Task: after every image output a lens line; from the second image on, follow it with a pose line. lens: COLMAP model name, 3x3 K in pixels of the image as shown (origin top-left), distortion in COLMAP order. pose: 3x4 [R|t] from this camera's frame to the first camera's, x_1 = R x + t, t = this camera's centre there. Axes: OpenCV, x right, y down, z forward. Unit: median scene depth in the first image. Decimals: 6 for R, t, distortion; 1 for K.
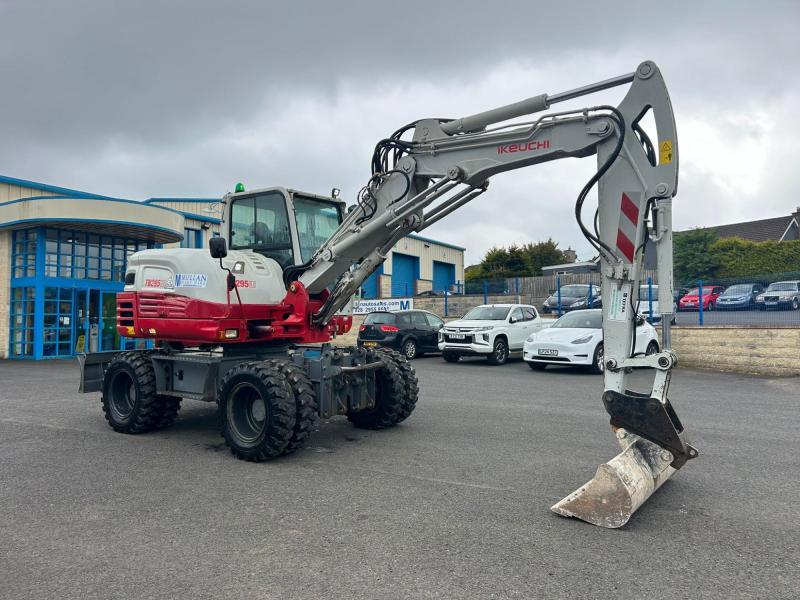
lens RADIAL K [[604.7, 0, 405.2], [0, 604.7, 297.8], [0, 0, 1]] dist [0.064204, -0.075294]
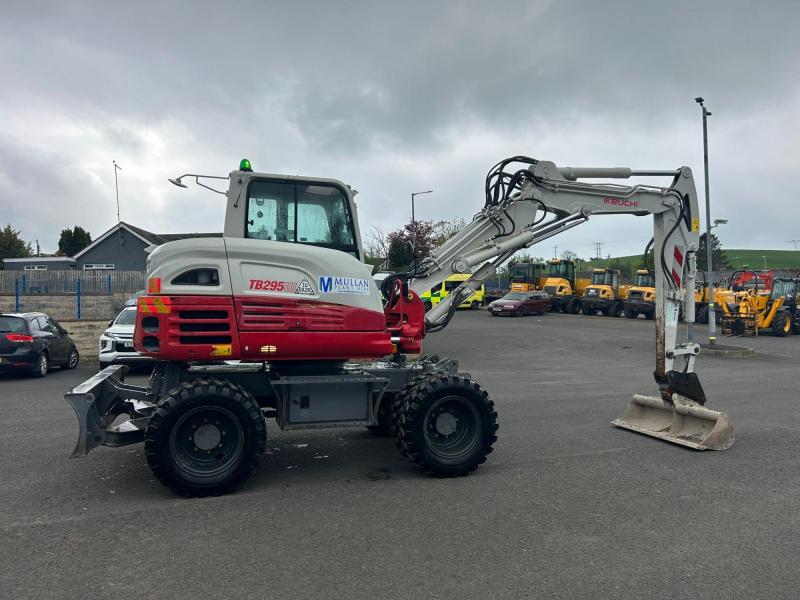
lens RADIAL K [[602.3, 0, 399.3], [0, 602.3, 306.1], [0, 0, 1]] dist [0.079804, -0.101736]
pose [[0.599726, 0.007306, 0.800172, -0.895461], [-0.019486, 0.999795, 0.005476, -0.005707], [-0.799968, -0.018877, 0.599746, 0.412927]]
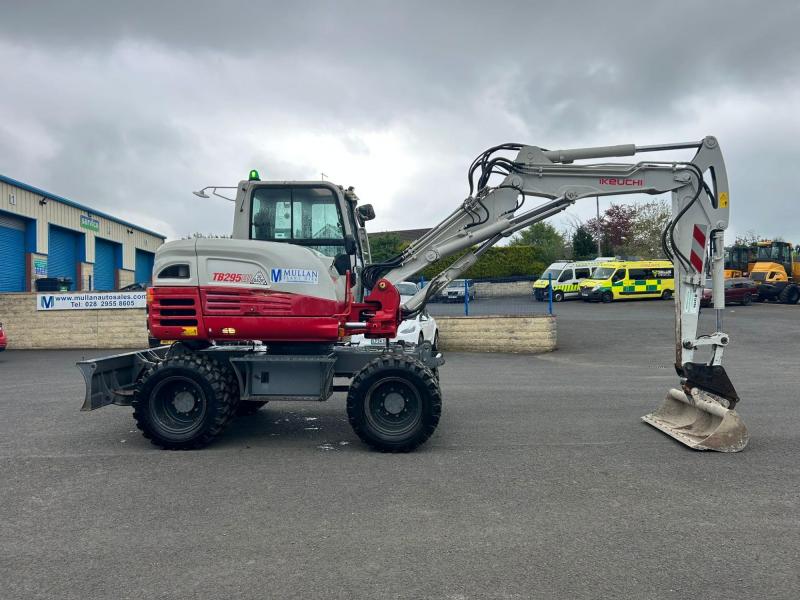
lens RADIAL K [[604.7, 0, 405.2], [0, 604.7, 297.8], [0, 0, 1]] dist [0.064204, -0.075294]
pose [[0.837216, 0.001607, 0.546870, -0.669633], [-0.008579, 0.999911, 0.010194, -0.005396], [-0.546805, -0.013226, 0.837155, 0.108932]]
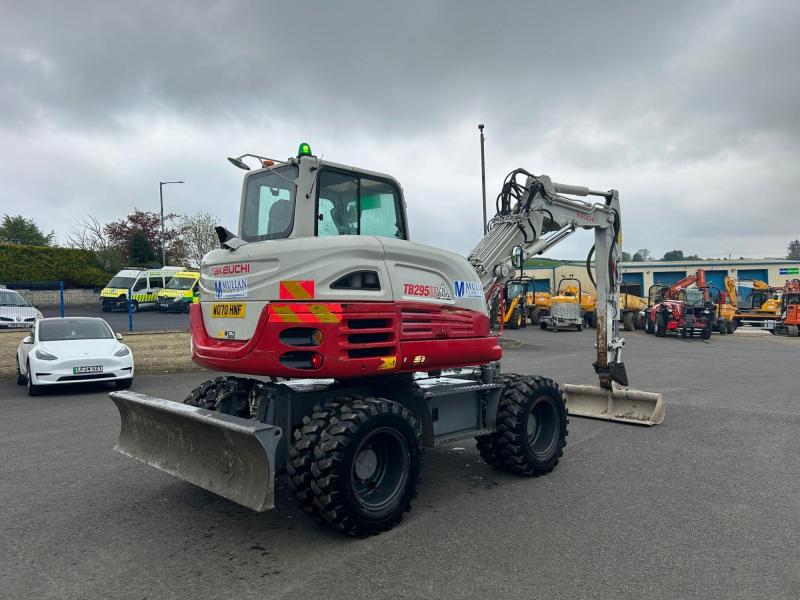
lens RADIAL K [[602.3, 0, 399.3], [0, 602.3, 306.1], [0, 0, 1]] dist [0.079804, -0.101736]
pose [[0.163121, 0.002355, 0.986603, -1.065698], [-0.011933, 0.999929, -0.000414, -0.005338], [-0.986534, -0.011706, 0.163138, 0.891139]]
